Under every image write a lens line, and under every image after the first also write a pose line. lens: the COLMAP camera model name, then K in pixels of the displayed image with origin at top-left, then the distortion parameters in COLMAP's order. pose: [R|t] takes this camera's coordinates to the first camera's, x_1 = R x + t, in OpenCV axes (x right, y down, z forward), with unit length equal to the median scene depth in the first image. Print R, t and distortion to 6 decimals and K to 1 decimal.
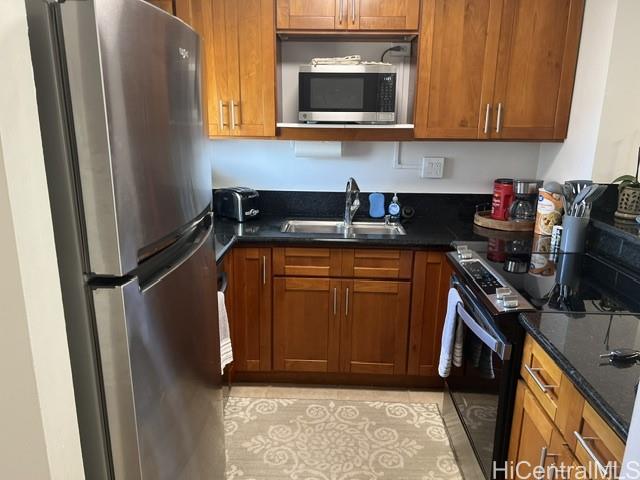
lens RADIAL K [[473.0, 0, 322.9], [0, 473.0, 244.6], [0, 0, 1]] dist [0.066118, -0.085766]
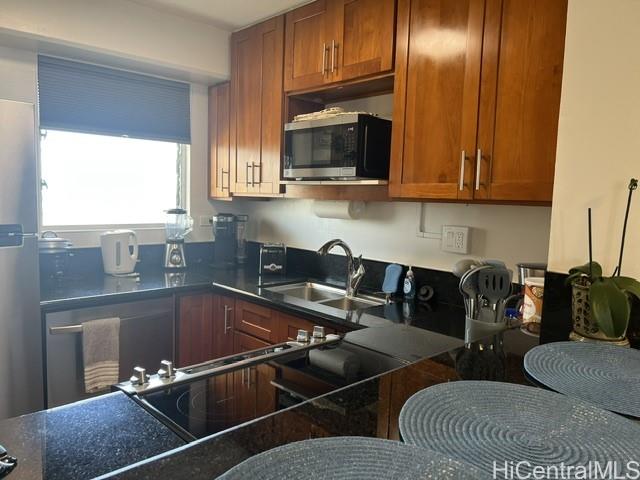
lens RADIAL K [[473.0, 0, 322.9], [0, 473.0, 244.6], [0, 0, 1]] dist [0.066118, -0.085766]
pose [[0.712712, 0.085581, -0.696216, 0.707957], [-0.196994, 0.977006, -0.081565, -0.059932], [0.673227, 0.195282, 0.713183, 0.381949]]
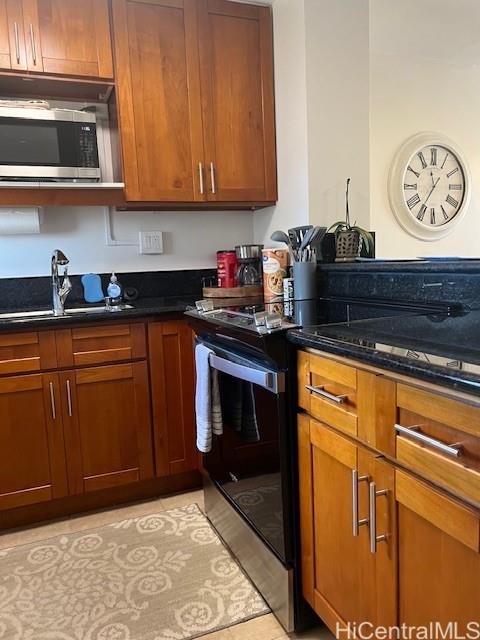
lens RADIAL K [[473.0, 0, 226.2], [0, 473.0, 323.5], [0, 0, 1]] dist [0.066118, -0.085766]
pose [[0.916188, -0.105049, 0.386735, -0.002559], [0.157210, 0.981890, -0.105723, 0.124585], [-0.368625, 0.157661, 0.916111, 0.172299]]
